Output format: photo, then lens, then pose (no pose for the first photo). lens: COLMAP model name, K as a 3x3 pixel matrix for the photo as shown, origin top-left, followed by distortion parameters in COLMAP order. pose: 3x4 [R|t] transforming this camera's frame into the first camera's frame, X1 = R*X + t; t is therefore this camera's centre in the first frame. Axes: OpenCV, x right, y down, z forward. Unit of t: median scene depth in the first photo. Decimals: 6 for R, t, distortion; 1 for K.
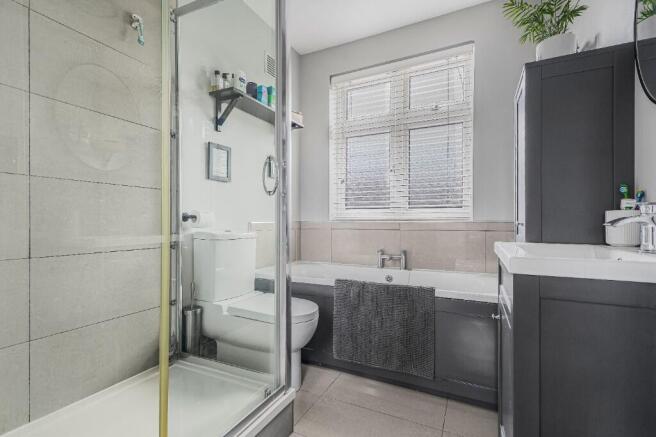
lens RADIAL K [[298.3, 0, 330.5], [0, 298.3, 224.0], [0, 0, 1]] dist [0.000924, 0.000306]
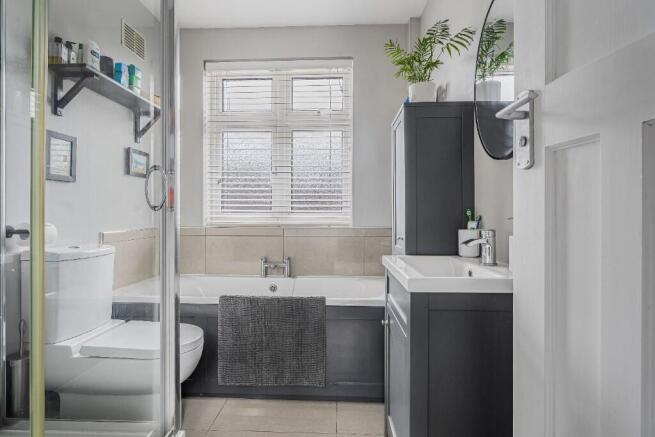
lens RADIAL K [[331.2, 0, 328.2], [0, 331.2, 217.1], [0, 0, 1]] dist [-0.006805, -0.001597]
pose [[0.915666, -0.000720, 0.401939, -0.086033], [0.003568, 0.999974, -0.006337, -0.046245], [-0.401924, 0.007236, 0.915644, -0.043260]]
